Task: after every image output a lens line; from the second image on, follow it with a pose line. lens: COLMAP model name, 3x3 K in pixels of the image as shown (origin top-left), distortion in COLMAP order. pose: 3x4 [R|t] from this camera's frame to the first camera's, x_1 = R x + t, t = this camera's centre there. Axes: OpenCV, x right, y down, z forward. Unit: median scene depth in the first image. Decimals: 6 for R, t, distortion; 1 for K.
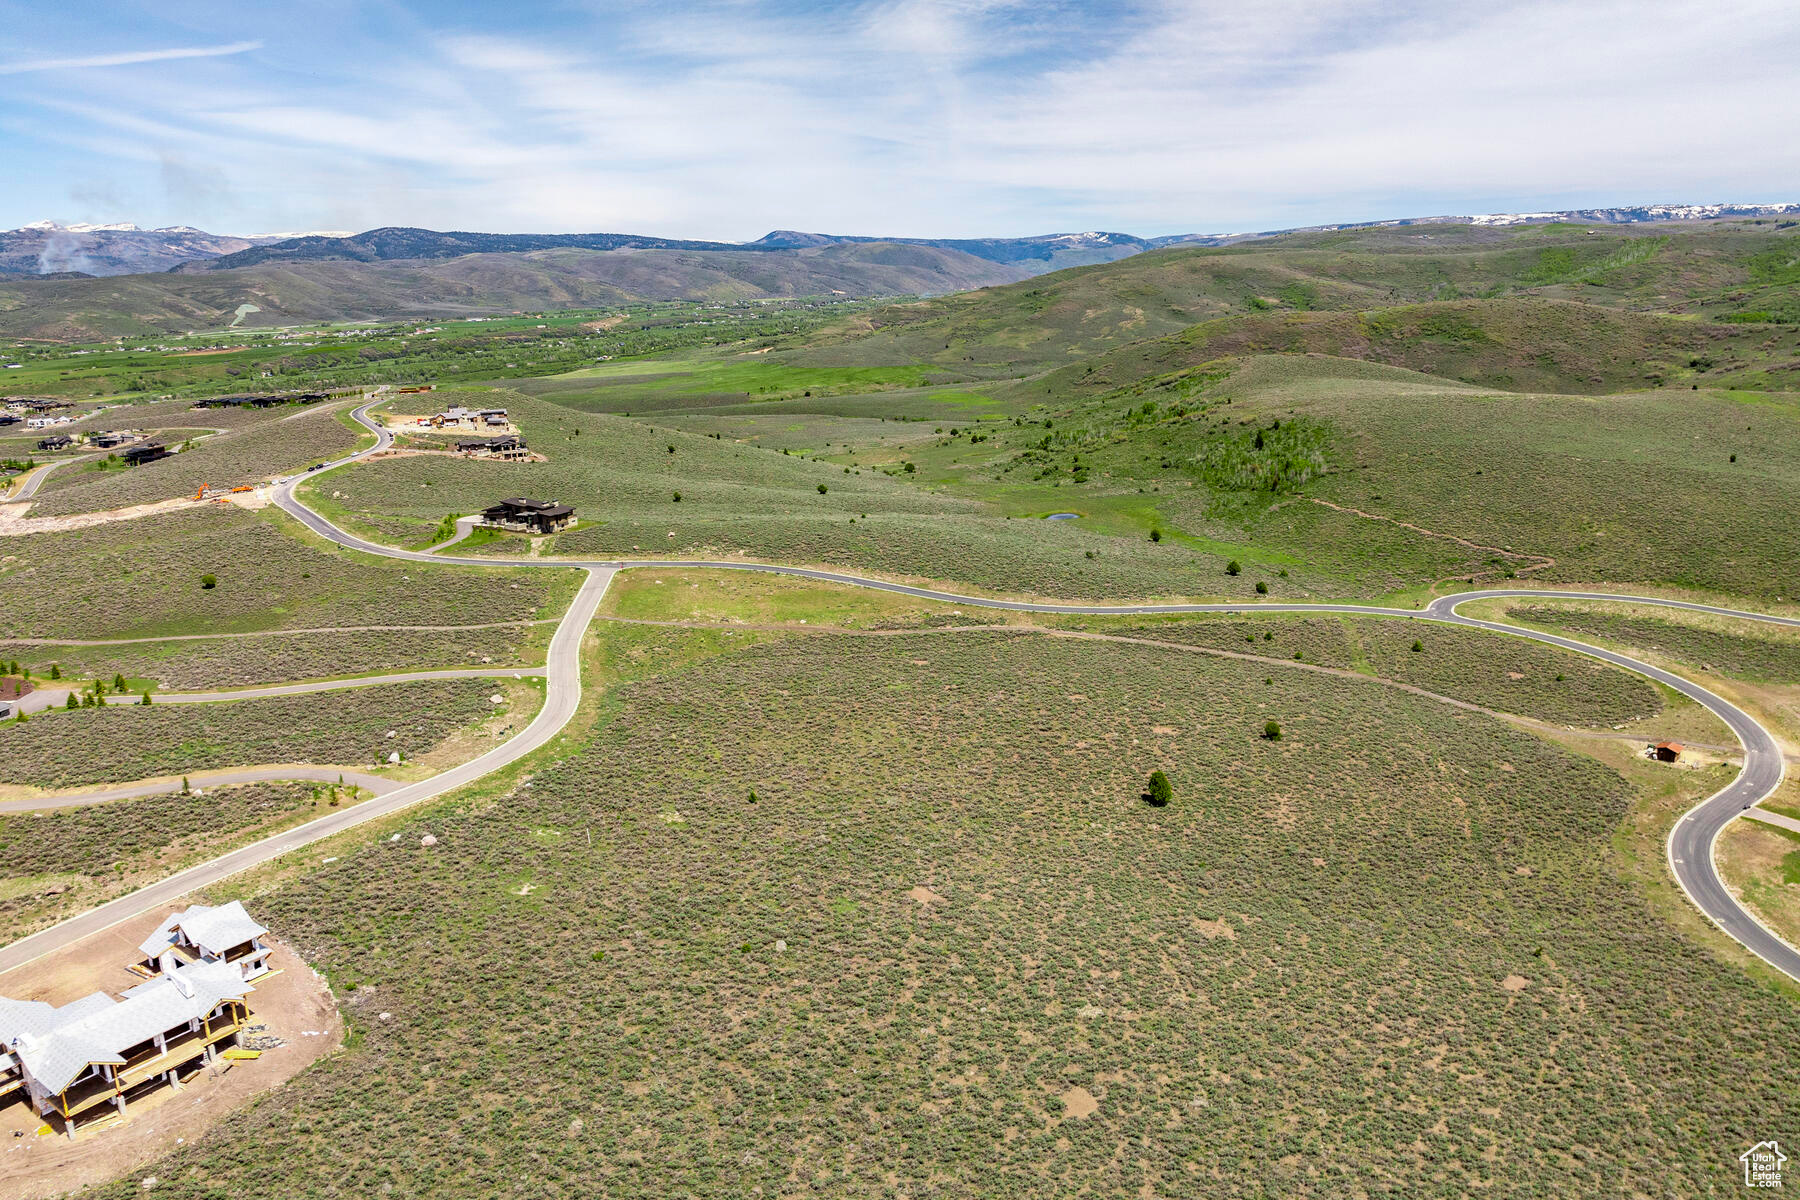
lens RADIAL K [[1260.6, 0, 905.7], [0, 1260.6, 597.3], [0, 0, 1]] dist [-0.035100, 0.004453]
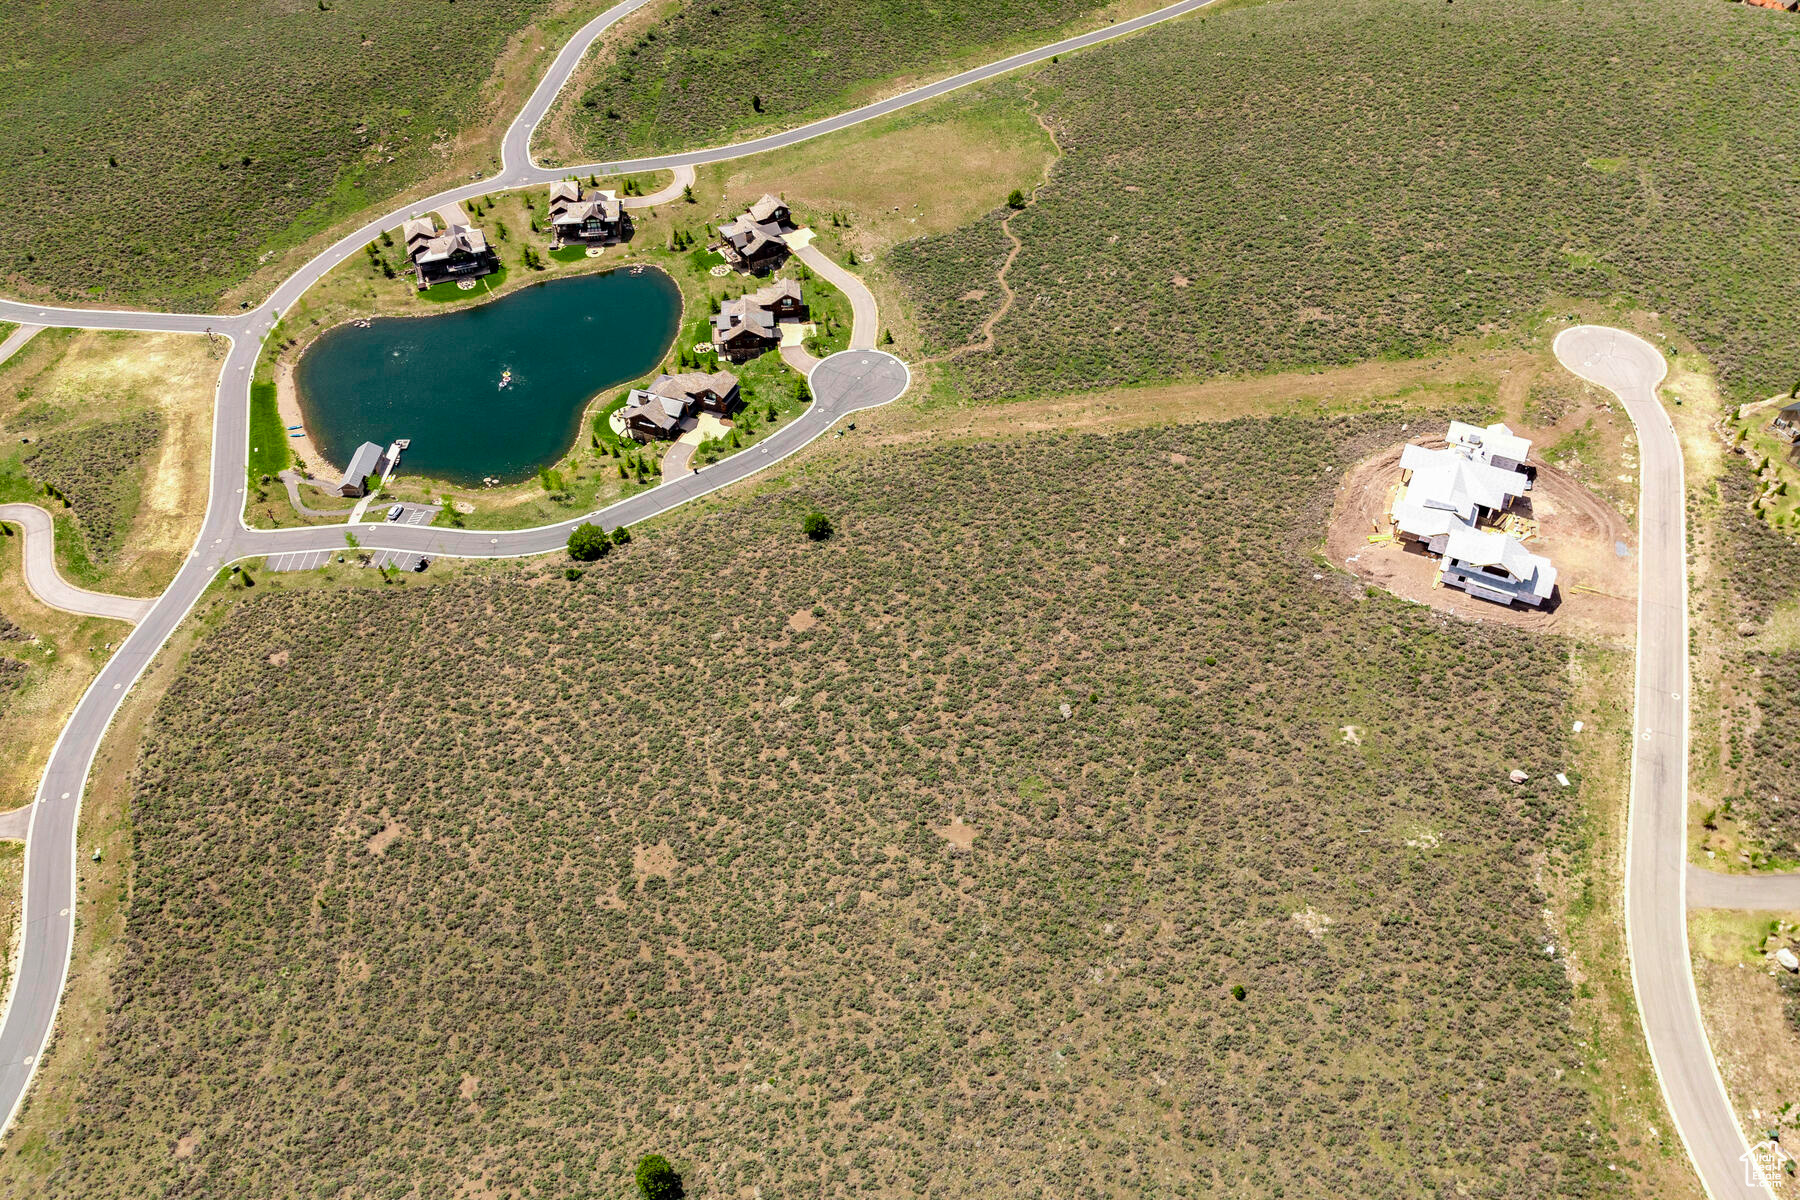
lens RADIAL K [[1278.1, 0, 904.4], [0, 1278.1, 575.0], [0, 0, 1]] dist [-0.055504, 0.029082]
pose [[-0.986716, 0.133917, -0.091971, 0.009494], [-0.007704, 0.526919, 0.849881, -0.054742], [0.162274, 0.839299, -0.518888, 0.109561]]
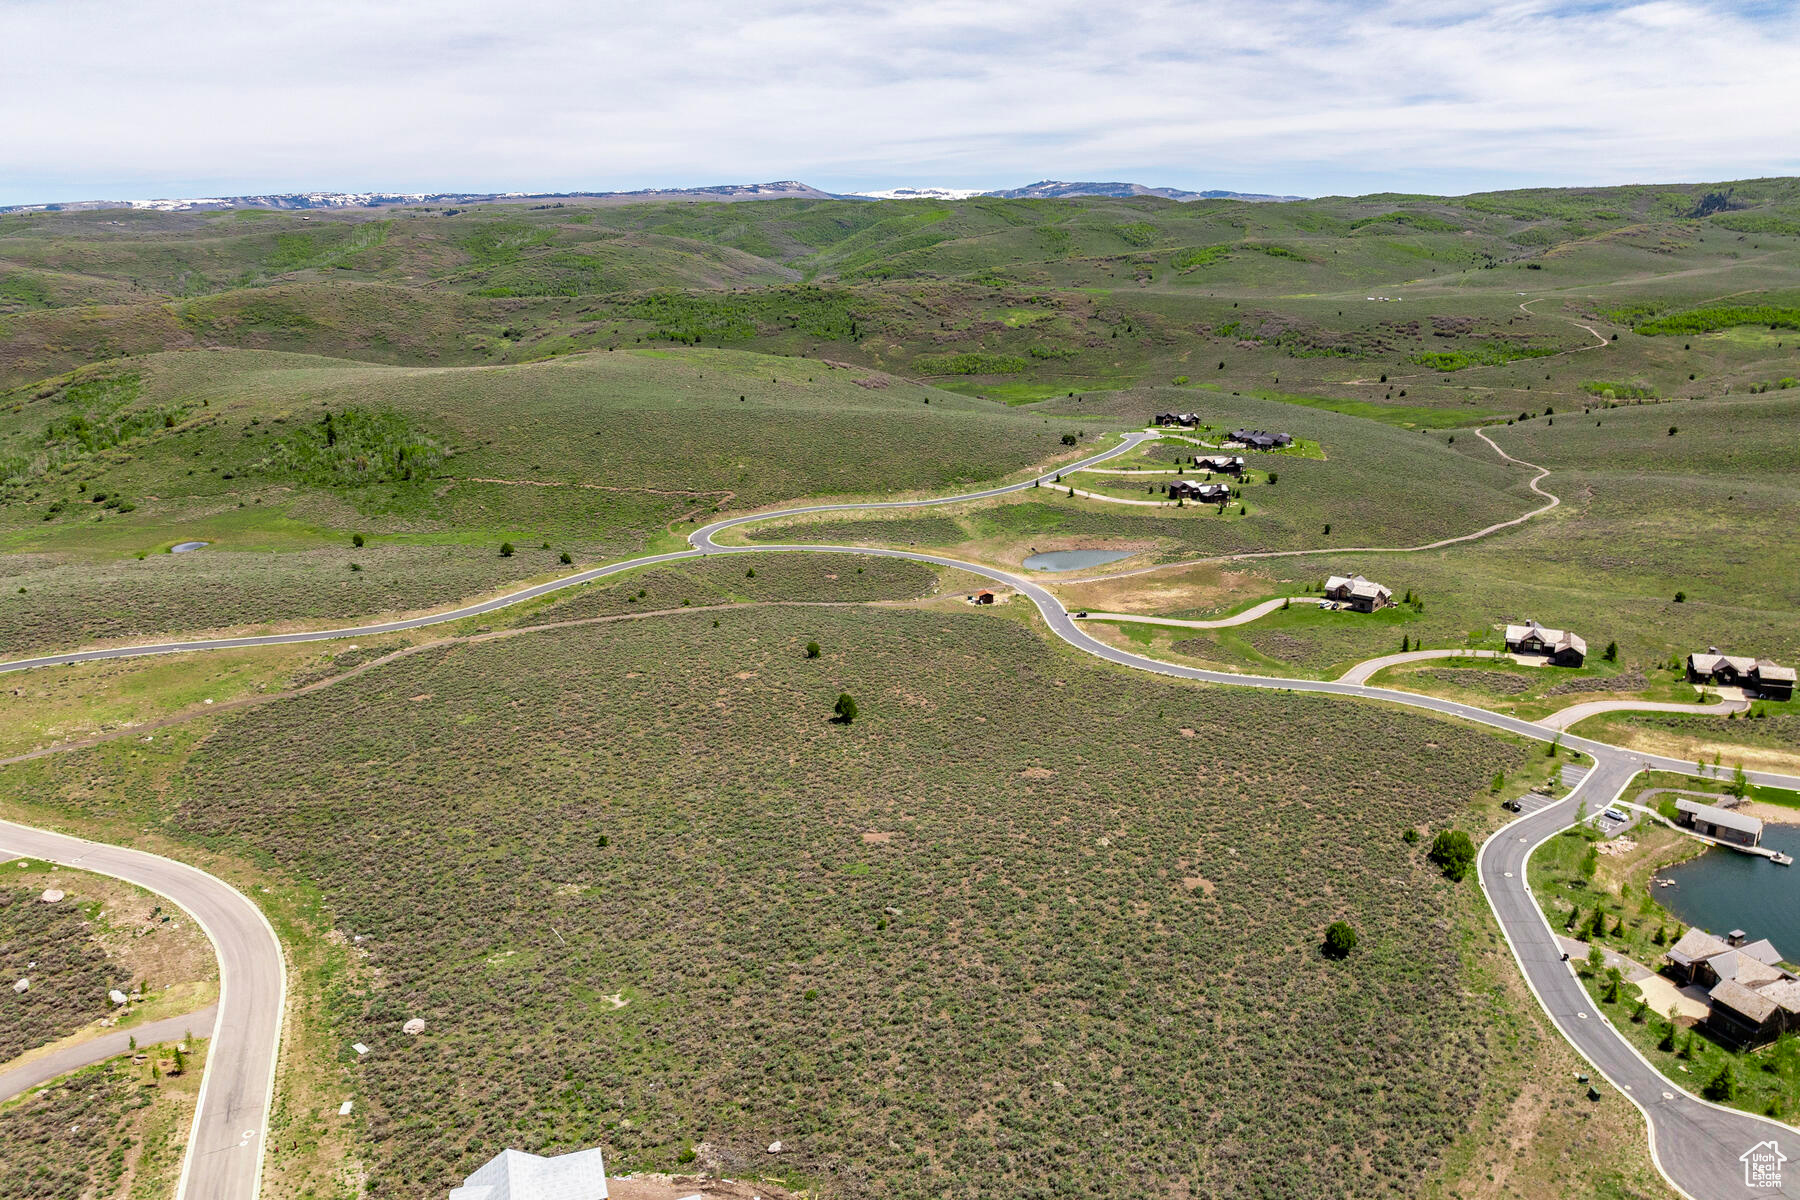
lens RADIAL K [[1273.0, 0, 900.0], [0, 1273.0, 600.0], [0, 0, 1]] dist [-0.061101, 0.034221]
pose [[0.577504, -0.217705, 0.786825, -0.063548], [0.209348, 0.971053, 0.115023, -0.006116], [-0.789089, 0.098294, 0.606363, 0.026749]]
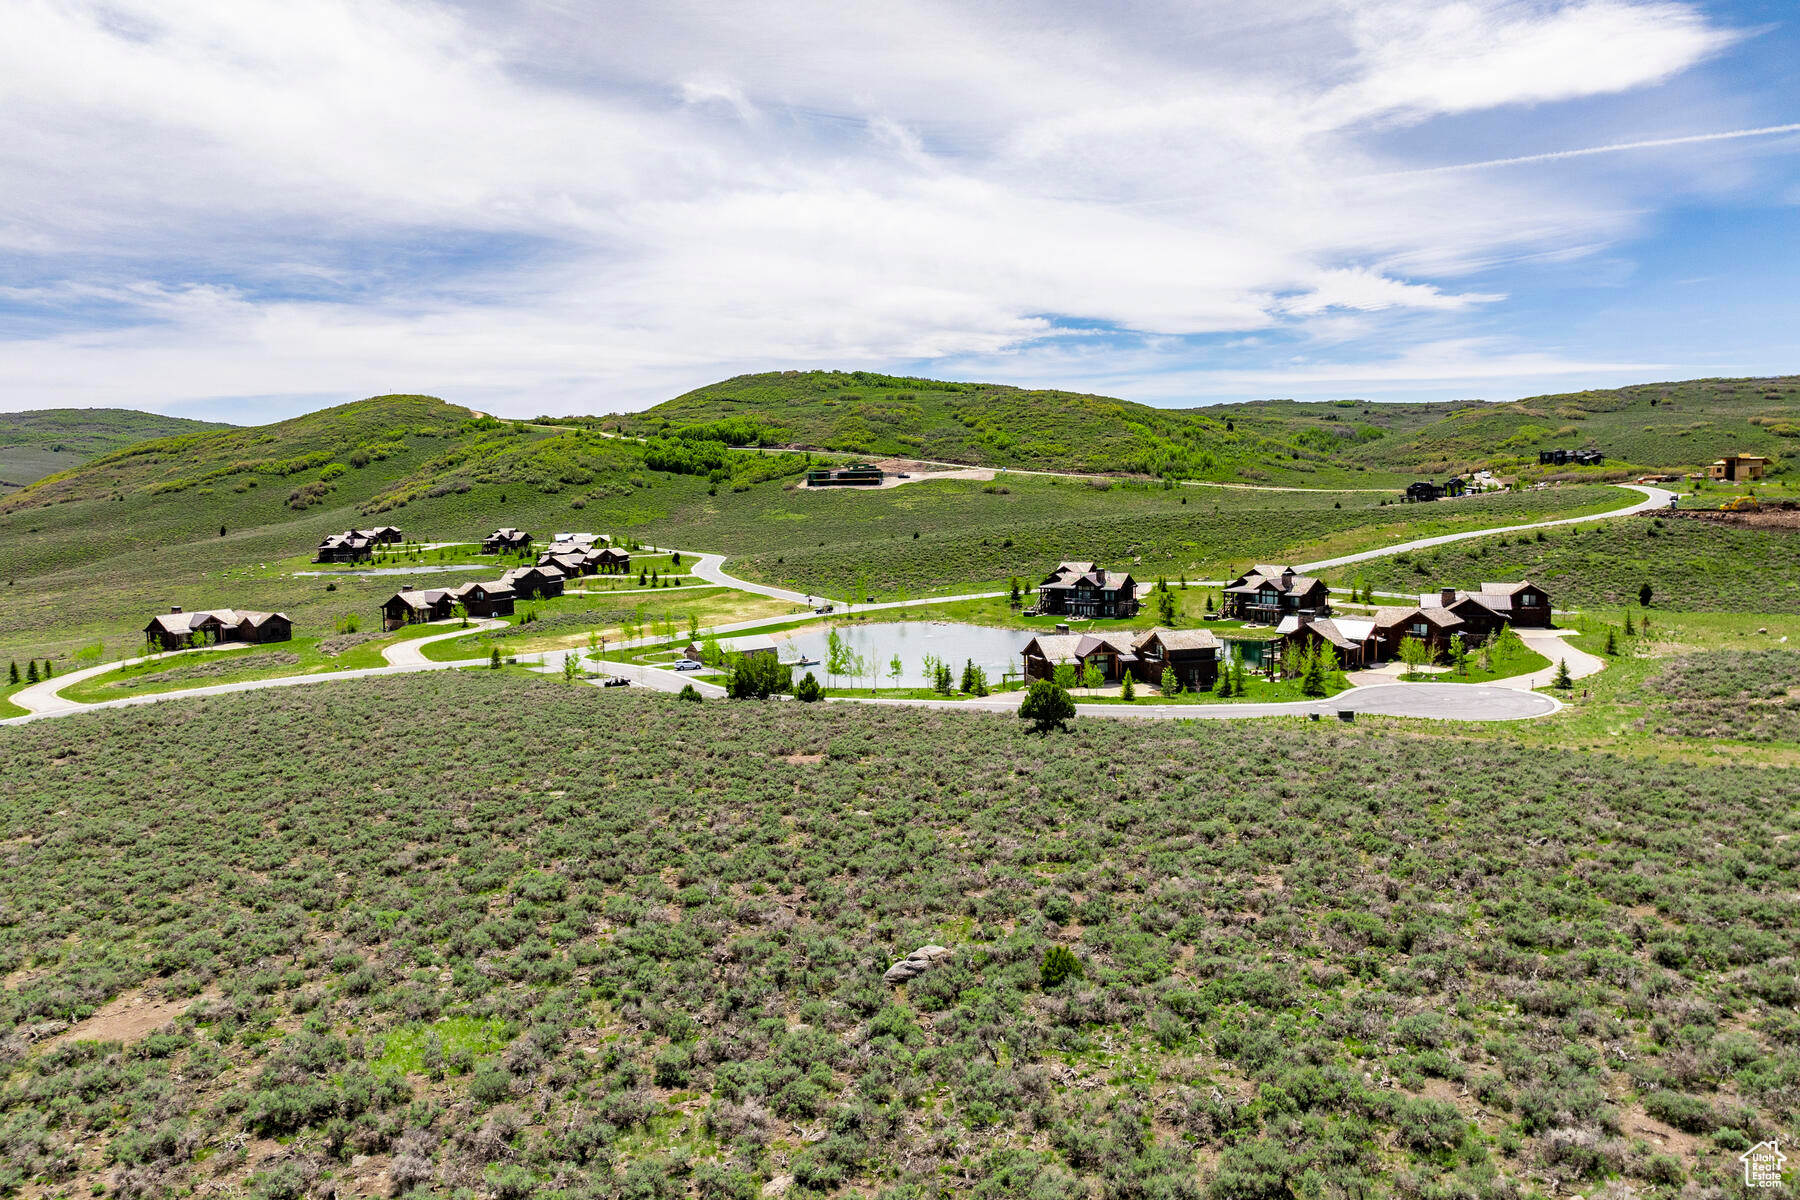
lens RADIAL K [[1267.5, 0, 909.7], [0, 1267.5, 598.9], [0, 0, 1]] dist [-0.041260, 0.006934]
pose [[-0.746816, -0.036881, 0.664007, -0.019217], [0.193340, 0.943294, 0.269845, 0.011116], [-0.636306, 0.329903, -0.697337, 0.086303]]
